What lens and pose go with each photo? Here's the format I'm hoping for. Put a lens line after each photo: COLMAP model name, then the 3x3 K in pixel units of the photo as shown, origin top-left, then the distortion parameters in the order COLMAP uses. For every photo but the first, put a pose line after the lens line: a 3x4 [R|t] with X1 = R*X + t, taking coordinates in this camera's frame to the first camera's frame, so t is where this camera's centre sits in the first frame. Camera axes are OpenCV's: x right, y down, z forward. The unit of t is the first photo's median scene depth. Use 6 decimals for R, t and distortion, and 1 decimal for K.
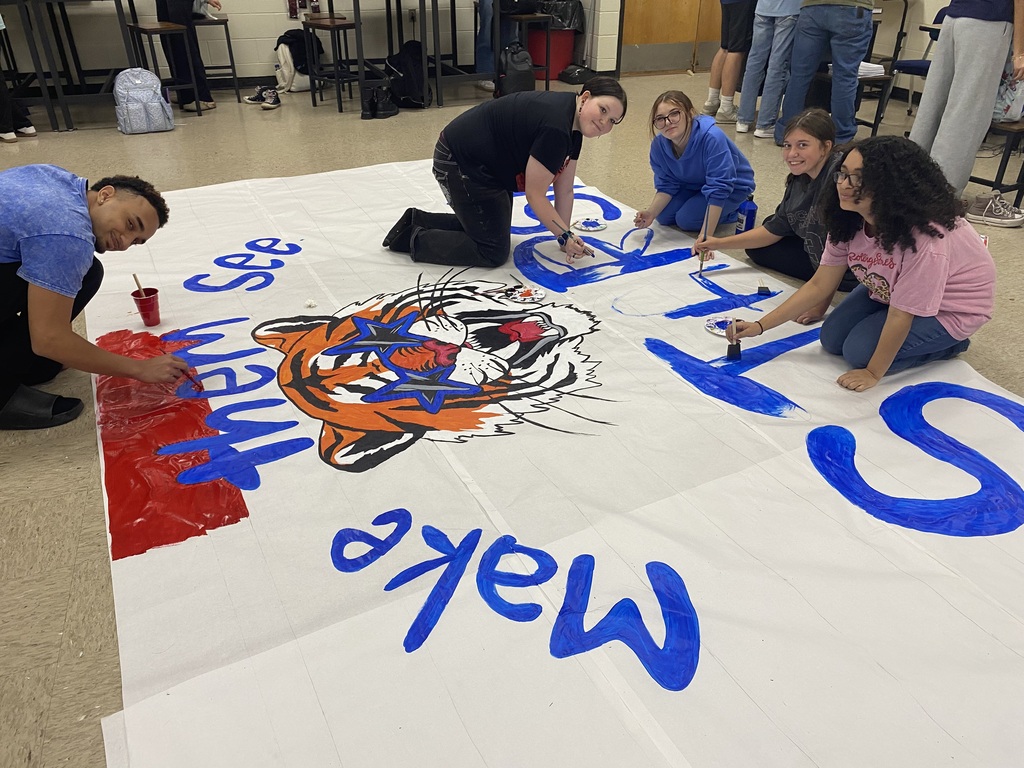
lens RADIAL K [[768.0, 0, 511.5], [0, 768.0, 384.5], [0, 0, 1]] dist [-0.026488, -0.003935]
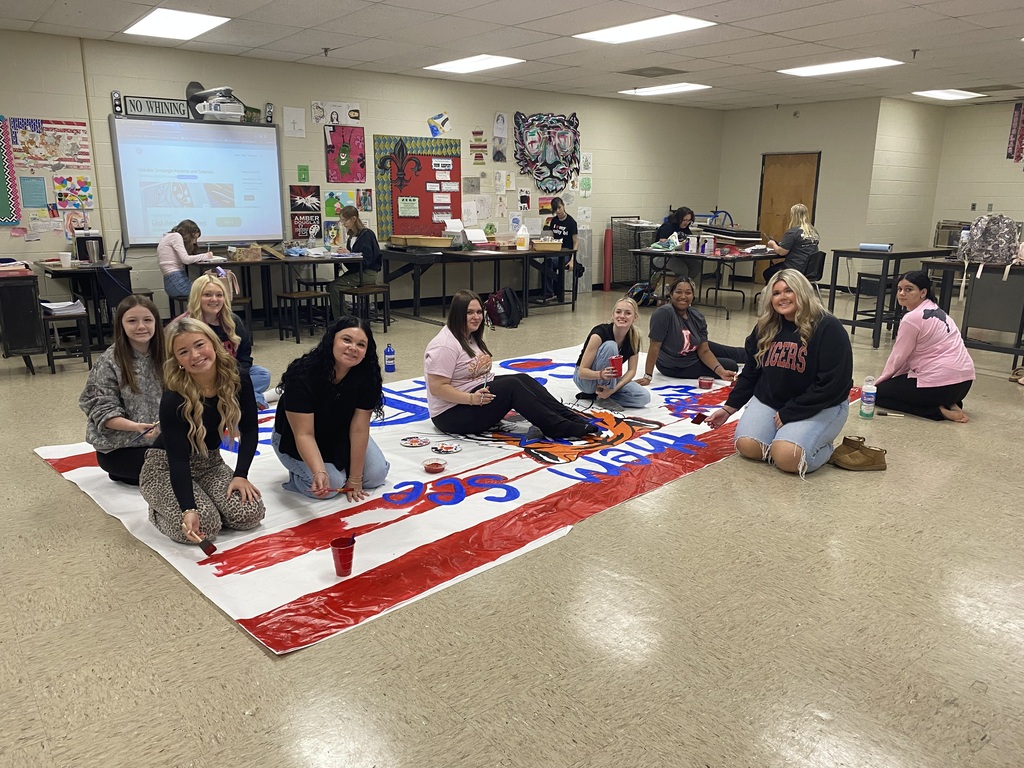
lens RADIAL K [[768.0, 0, 511.6], [0, 768.0, 386.3], [0, 0, 1]] dist [-0.026488, -0.003935]
pose [[-0.283903, -0.232676, 0.930194, -1.841456], [0.506916, 0.787036, 0.351582, -0.838387], [-0.813901, 0.571346, -0.105495, 1.331344]]
